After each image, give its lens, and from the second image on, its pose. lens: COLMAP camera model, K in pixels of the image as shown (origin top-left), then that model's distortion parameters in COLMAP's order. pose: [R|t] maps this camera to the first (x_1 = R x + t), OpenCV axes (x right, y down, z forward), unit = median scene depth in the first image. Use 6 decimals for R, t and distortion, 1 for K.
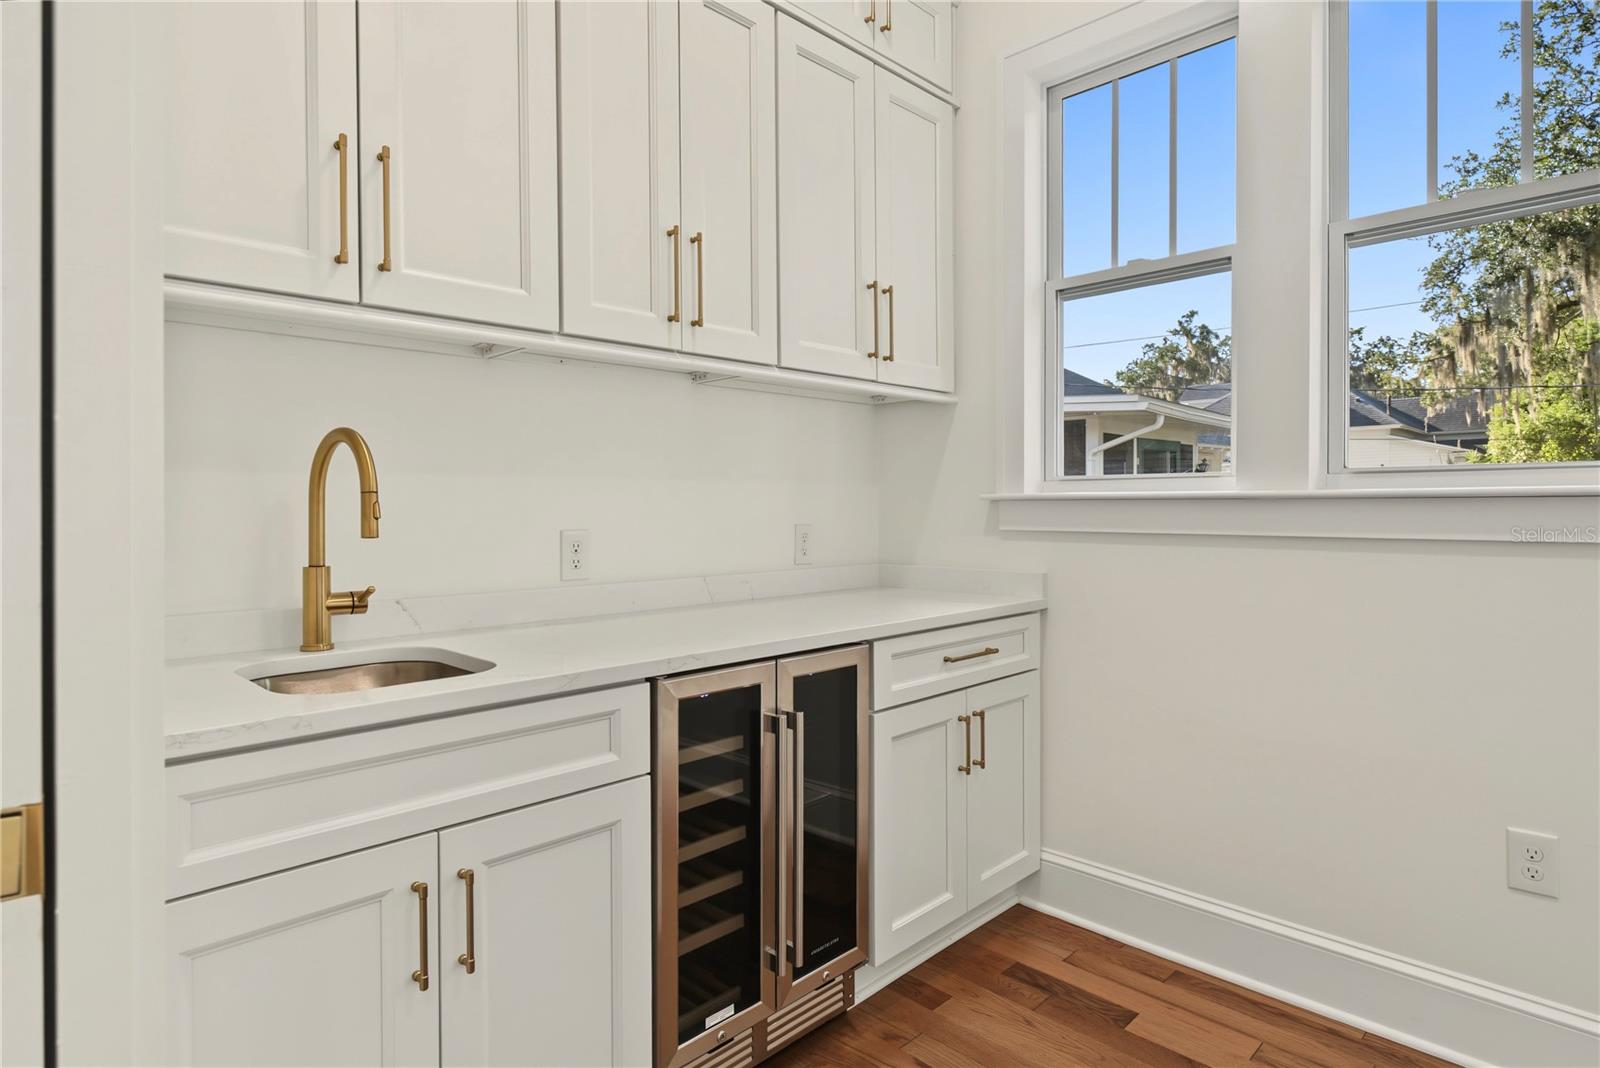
lens RADIAL K [[841.8, 0, 790.8], [0, 841.8, 538.1], [0, 0, 1]] dist [-0.011510, 0.000454]
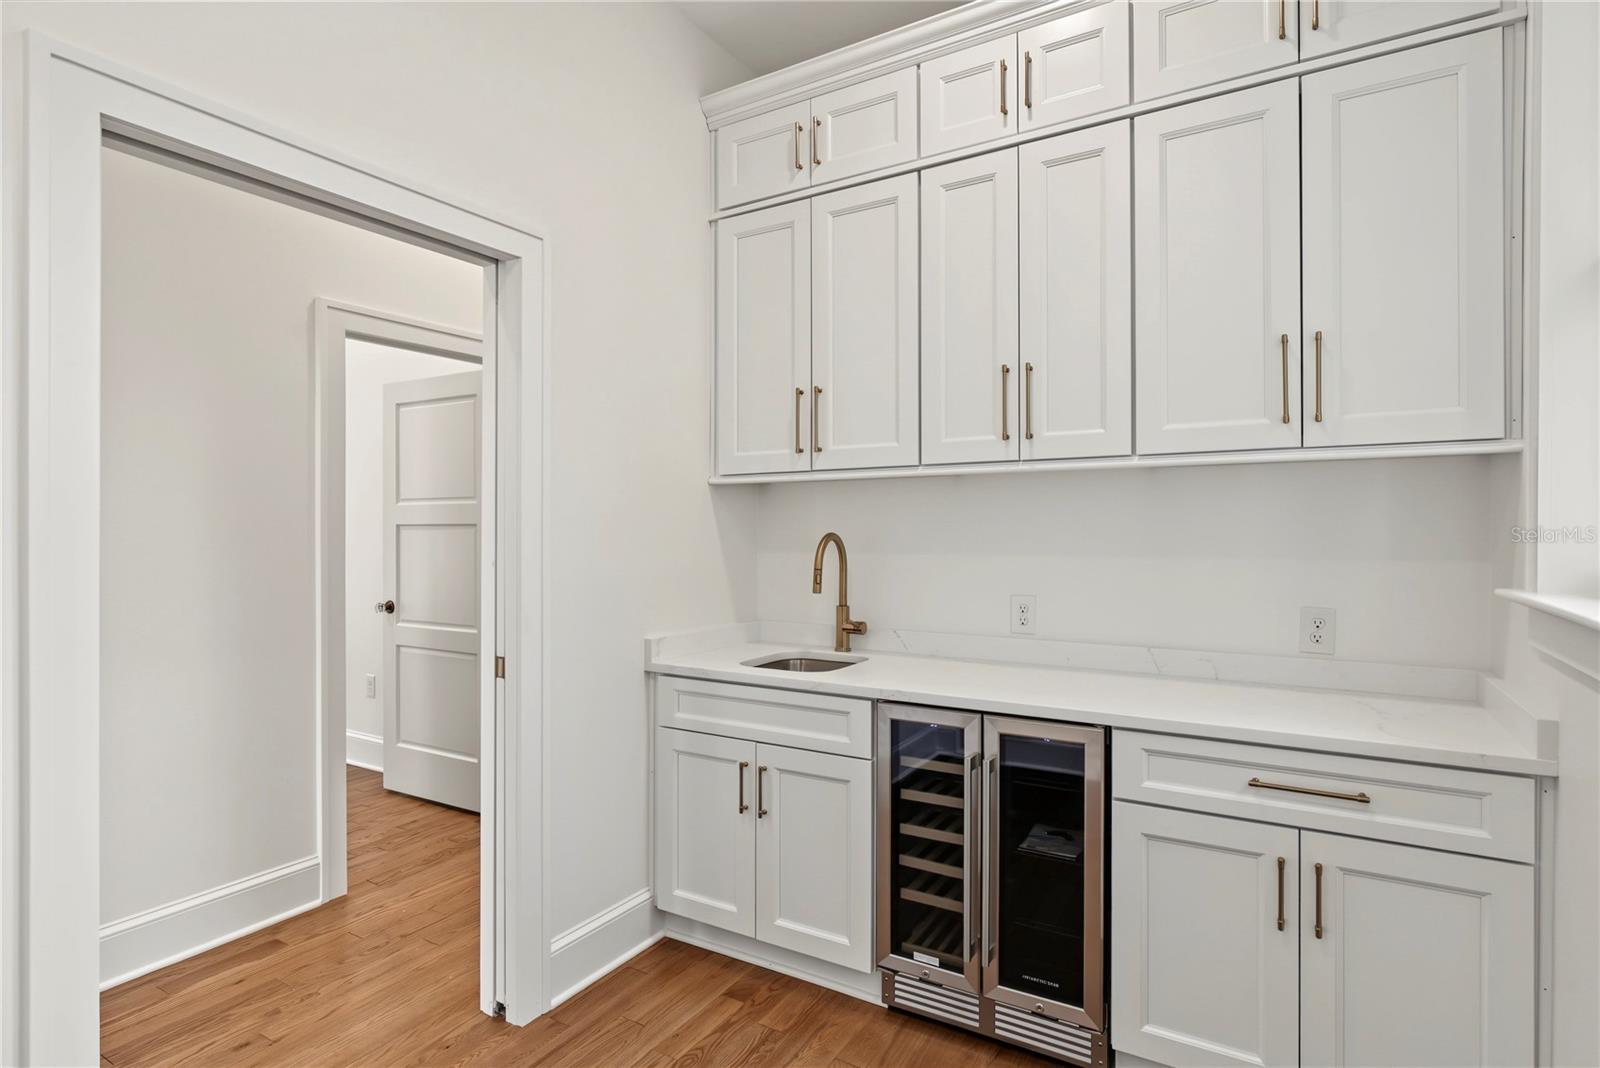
lens RADIAL K [[841.8, 0, 790.8], [0, 841.8, 538.1], [0, 0, 1]] dist [-0.011510, 0.000454]
pose [[0.231640, 0.013789, -0.972704, 1.104367], [-0.035190, 0.999364, 0.005786, -0.110905], [0.972165, 0.032889, 0.231978, 0.418072]]
